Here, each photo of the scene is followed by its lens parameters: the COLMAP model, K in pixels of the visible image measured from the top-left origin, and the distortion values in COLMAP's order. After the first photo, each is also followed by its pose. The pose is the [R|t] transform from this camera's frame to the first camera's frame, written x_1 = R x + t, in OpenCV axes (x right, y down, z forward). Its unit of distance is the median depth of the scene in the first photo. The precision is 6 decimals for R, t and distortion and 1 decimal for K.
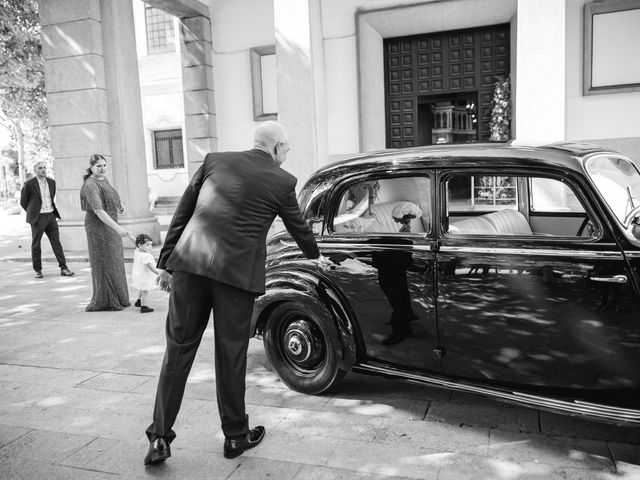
lens RADIAL K [[536.8, 0, 320.3], [0, 536.8, 226.3], [0, 0, 1]] dist [0.005984, 0.002941]
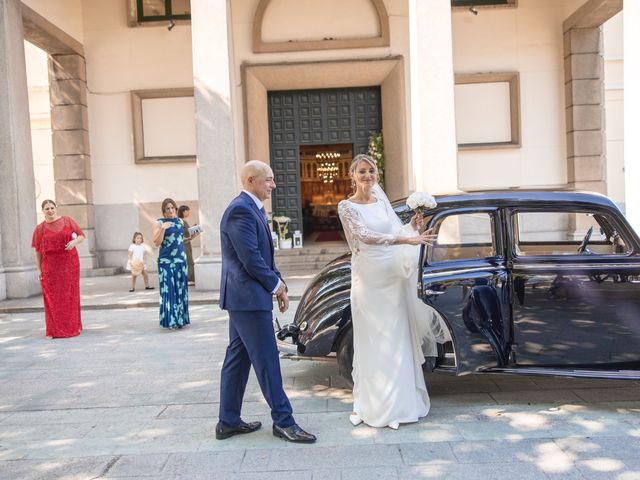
lens RADIAL K [[536.8, 0, 320.3], [0, 536.8, 226.3], [0, 0, 1]] dist [0.005984, 0.002941]
pose [[0.955433, -0.004254, 0.295179, -0.102757], [0.029131, 0.996375, -0.079932, 0.005638], [-0.293769, 0.084969, 0.952093, -0.020749]]
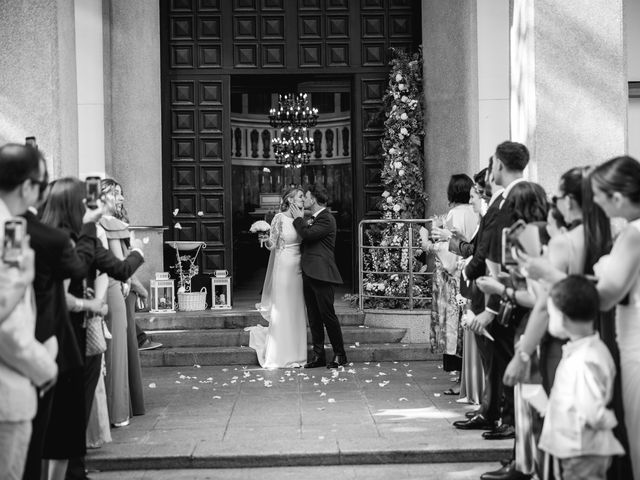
lens RADIAL K [[1005.6, 0, 321.1], [0, 1005.6, 218.4], [0, 0, 1]] dist [0.050735, -0.045569]
pose [[0.940473, 0.031640, 0.338393, -0.041751], [0.007771, 0.993395, -0.114482, -0.017773], [-0.339780, 0.110297, 0.934015, 0.175020]]
